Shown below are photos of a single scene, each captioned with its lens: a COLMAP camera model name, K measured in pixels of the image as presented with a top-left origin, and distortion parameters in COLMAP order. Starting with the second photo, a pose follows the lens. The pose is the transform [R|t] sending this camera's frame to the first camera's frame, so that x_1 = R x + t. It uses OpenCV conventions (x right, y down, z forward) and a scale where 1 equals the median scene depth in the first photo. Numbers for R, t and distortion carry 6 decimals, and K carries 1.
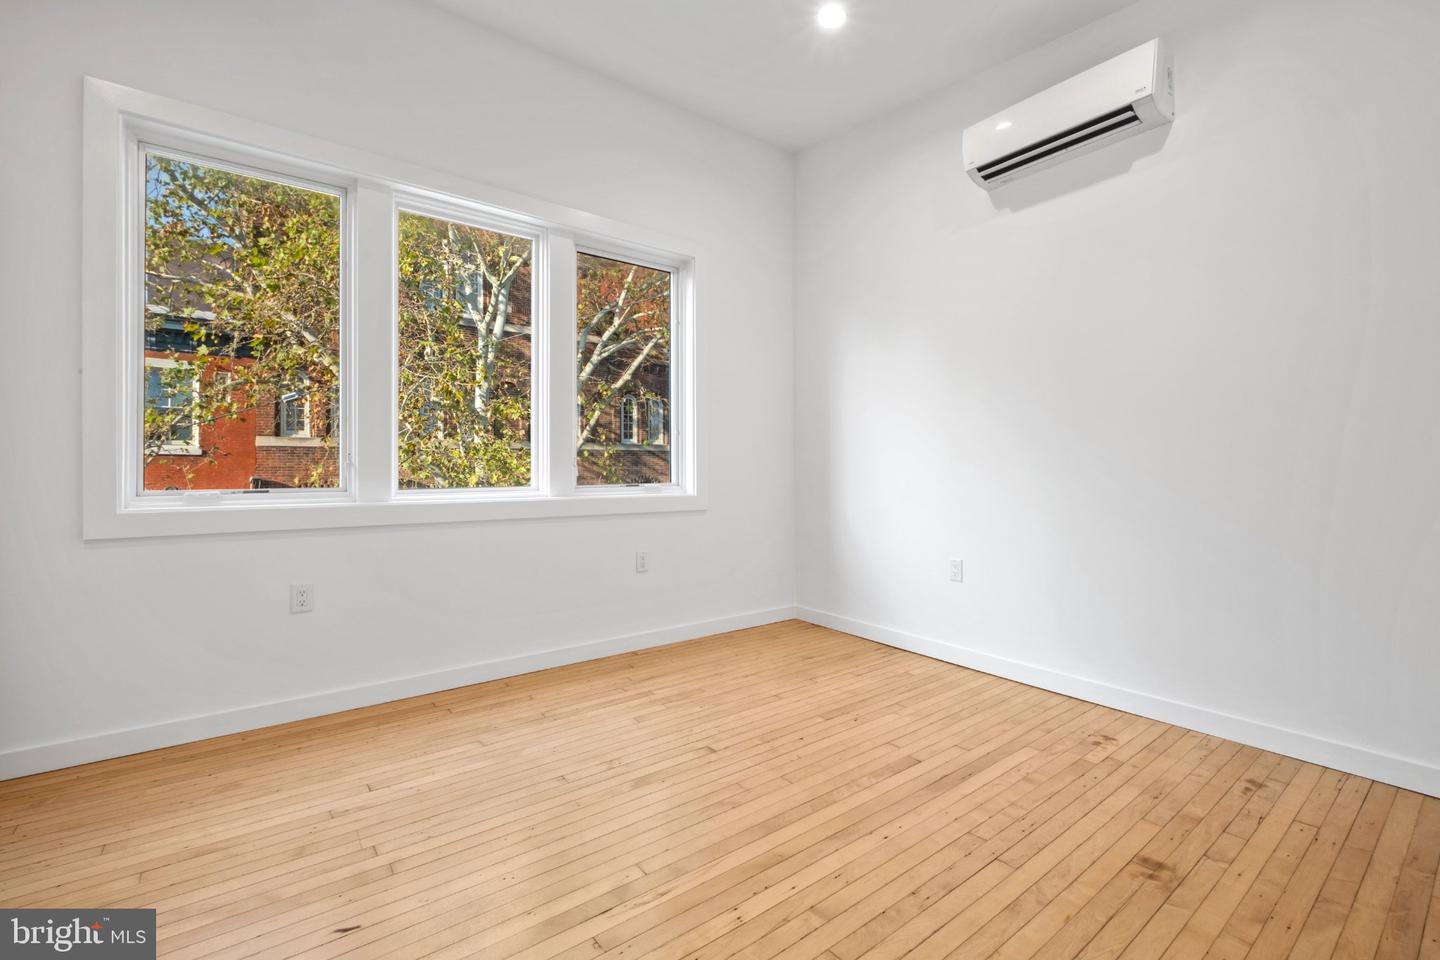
lens RADIAL K [[638.0, 0, 716.8], [0, 638.0, 476.7], [0, 0, 1]] dist [0.000463, 0.000104]
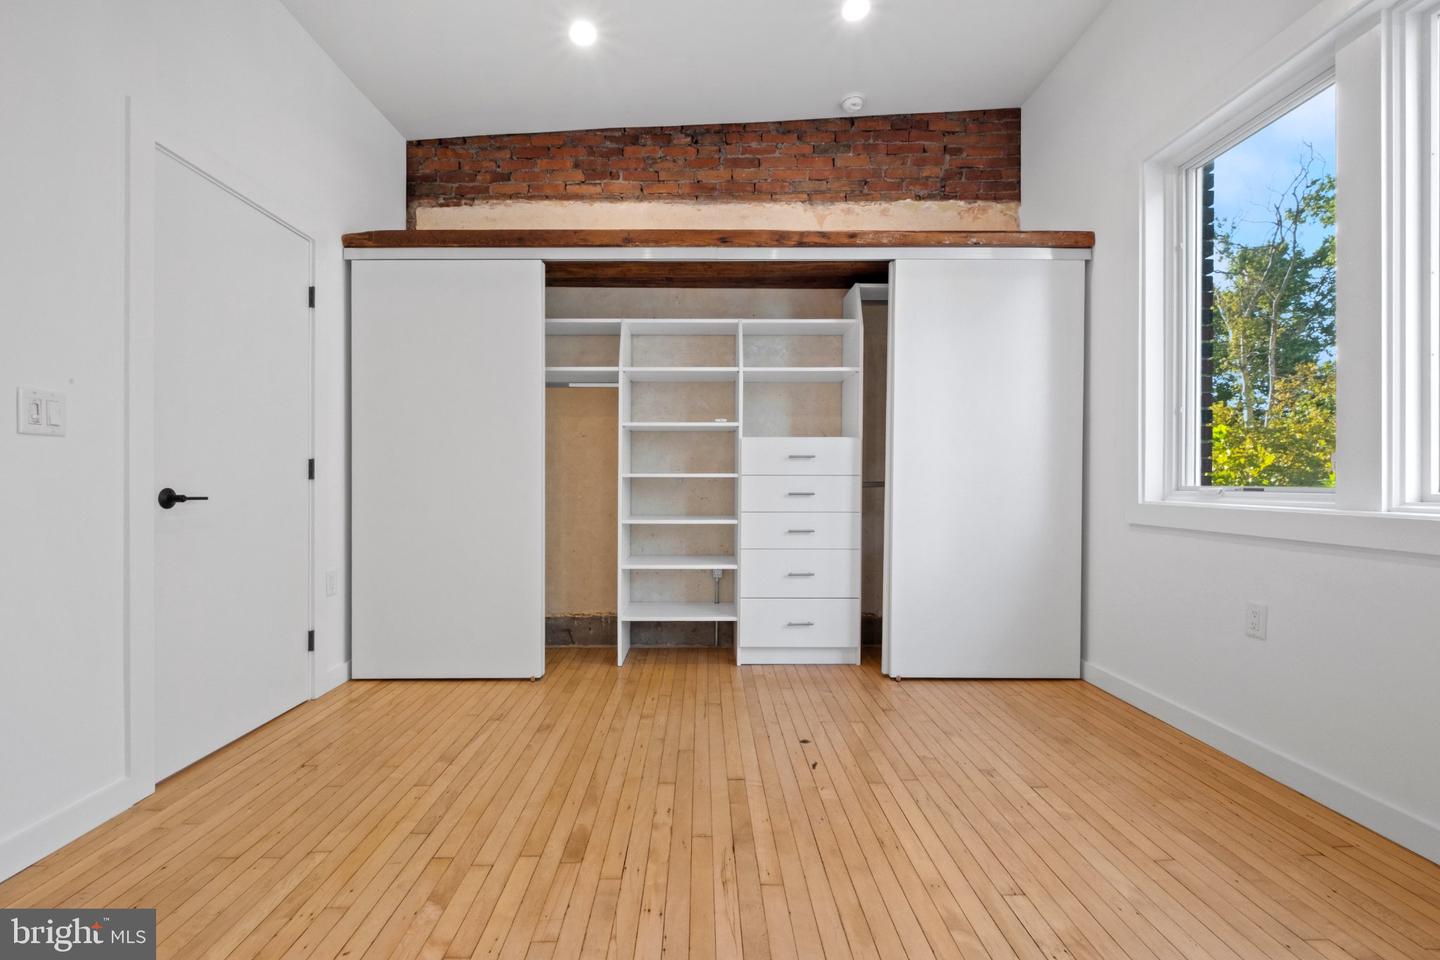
lens RADIAL K [[638.0, 0, 714.2], [0, 638.0, 477.7], [0, 0, 1]] dist [0.000463, 0.000104]
pose [[-0.610235, 0.001093, -0.792220, 0.516123], [-0.002887, 0.999989, 0.003603, 0.006619], [0.792215, 0.004486, -0.610225, 1.141325]]
